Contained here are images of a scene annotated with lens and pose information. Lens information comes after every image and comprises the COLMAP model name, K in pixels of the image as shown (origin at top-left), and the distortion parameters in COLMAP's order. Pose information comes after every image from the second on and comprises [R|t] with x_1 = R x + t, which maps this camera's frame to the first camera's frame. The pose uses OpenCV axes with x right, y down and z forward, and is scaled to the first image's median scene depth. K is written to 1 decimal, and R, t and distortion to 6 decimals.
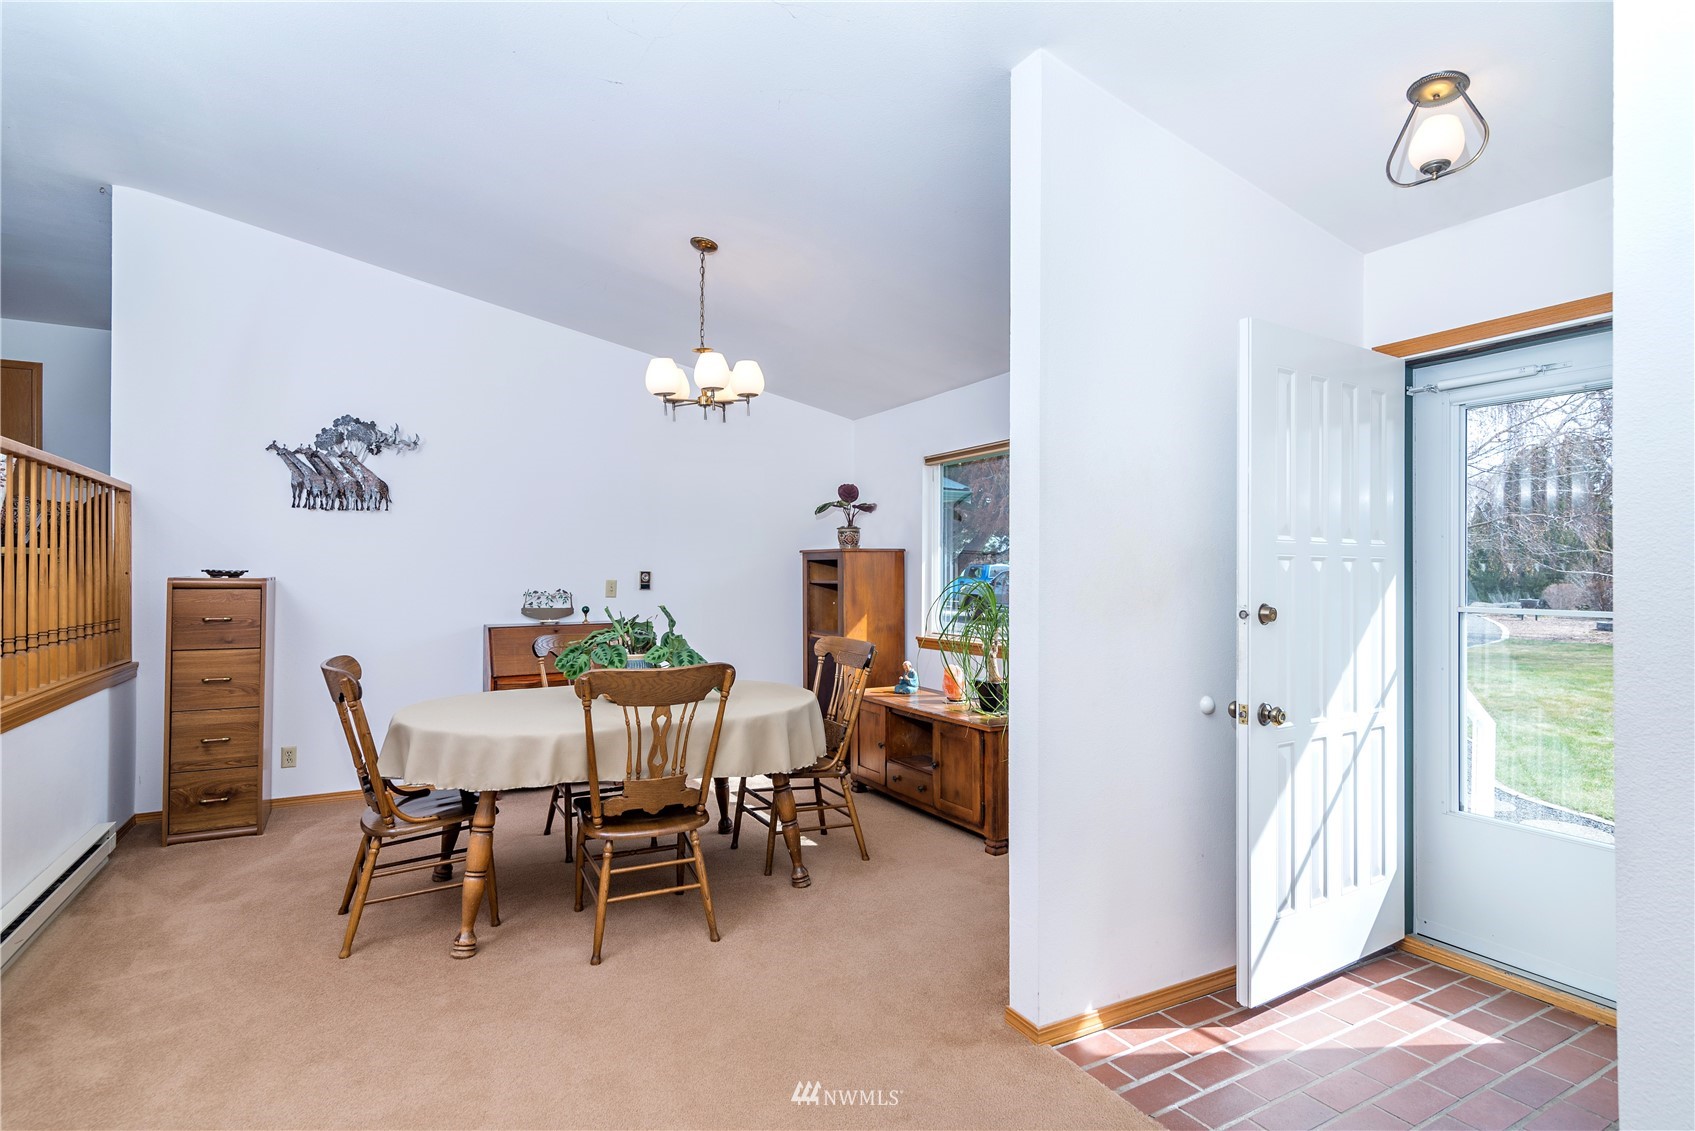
lens RADIAL K [[846.7, 0, 847.5], [0, 846.7, 565.5], [0, 0, 1]] dist [0.005266, 0.000342]
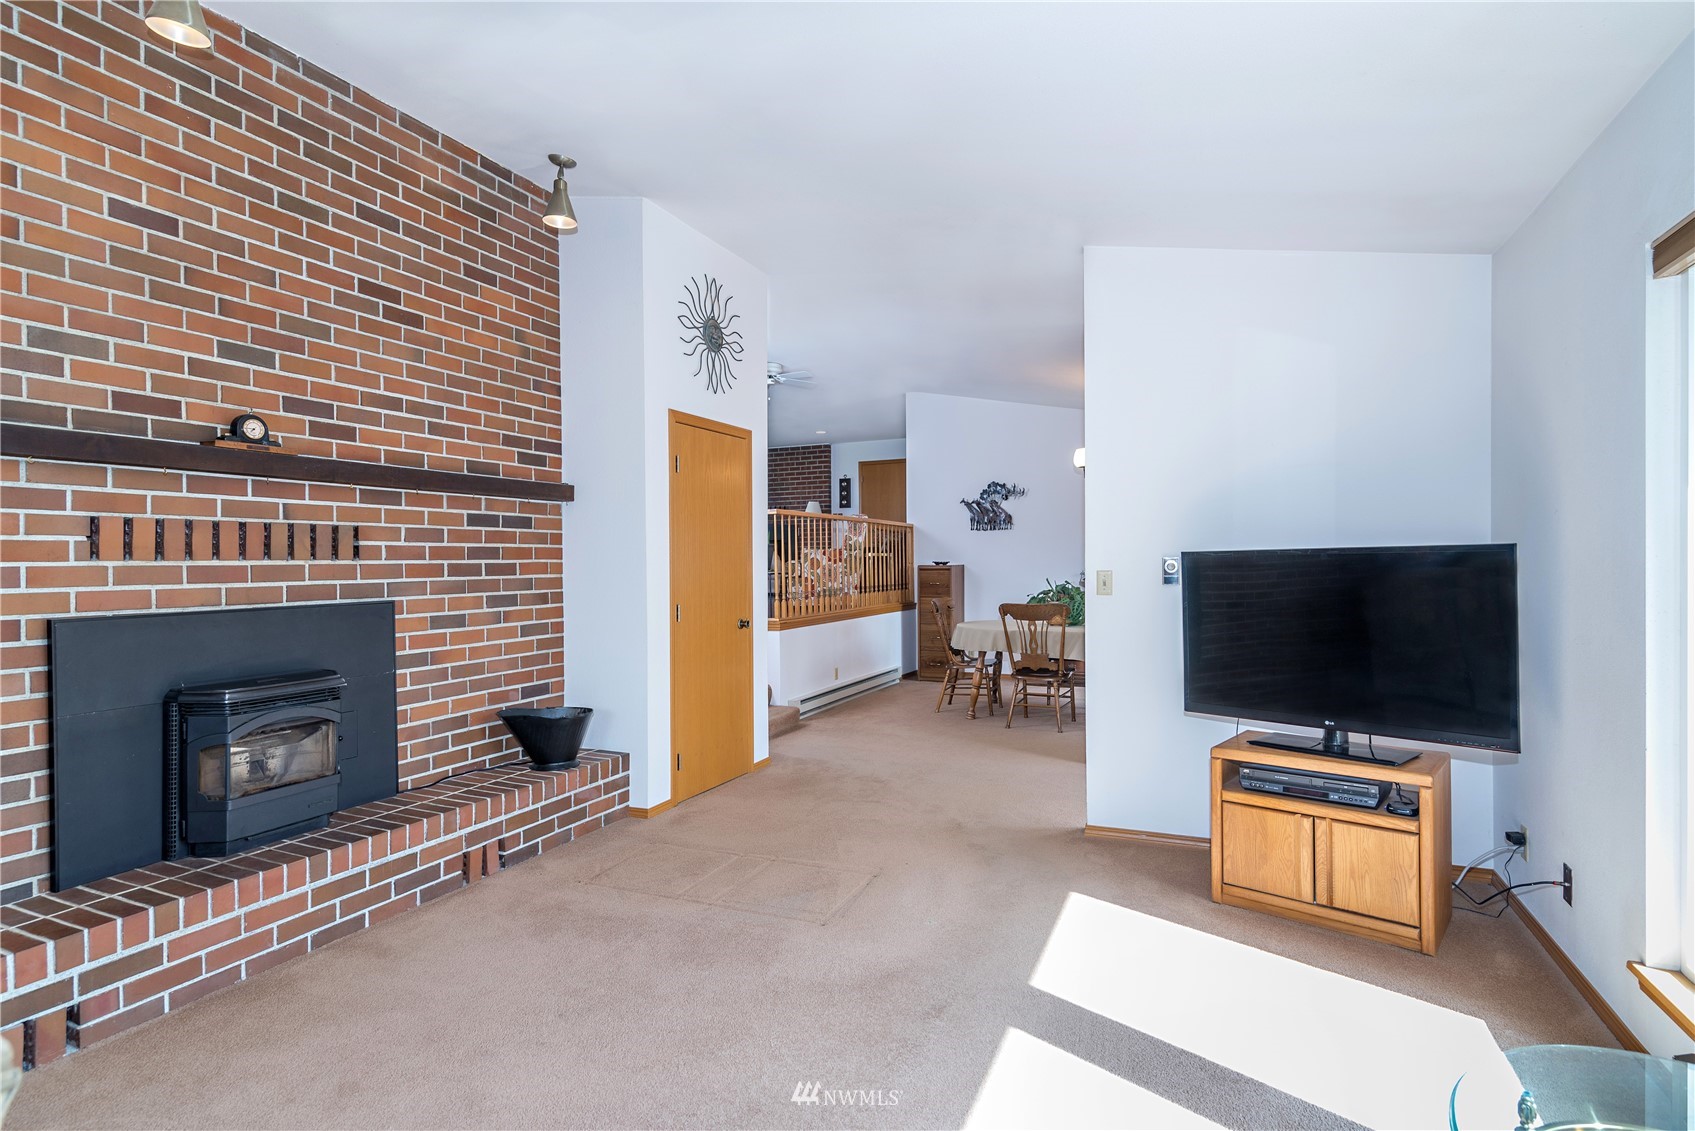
lens RADIAL K [[846.7, 0, 847.5], [0, 846.7, 565.5], [0, 0, 1]] dist [0.005266, 0.000342]
pose [[0.593726, -0.007700, -0.804630, 0.920916], [0.019486, 0.999799, 0.004811, 0.000035], [0.804431, -0.018535, 0.593757, -0.508242]]
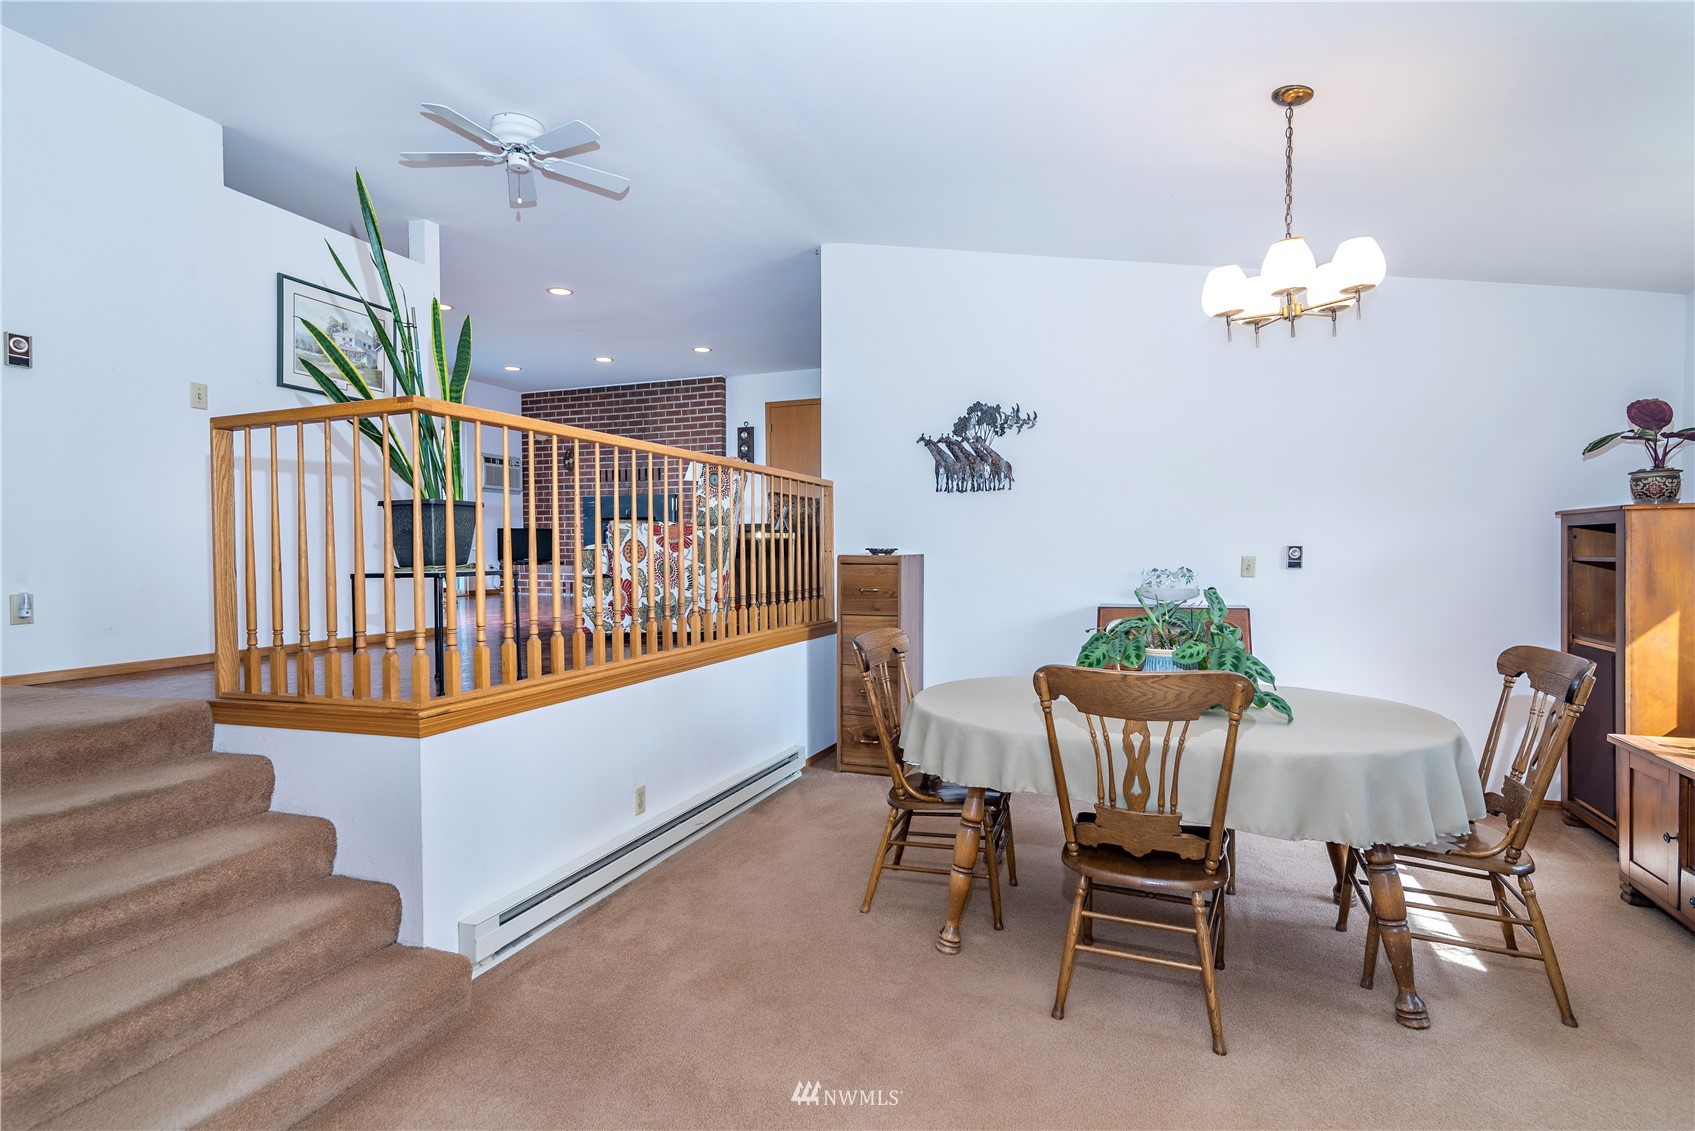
lens RADIAL K [[846.7, 0, 847.5], [0, 846.7, 565.5], [0, 0, 1]] dist [0.005266, 0.000342]
pose [[0.643421, 0.006845, -0.765482, 0.142809], [0.013952, 0.999689, 0.020667, 0.004475], [0.765385, -0.023978, 0.643126, 0.222134]]
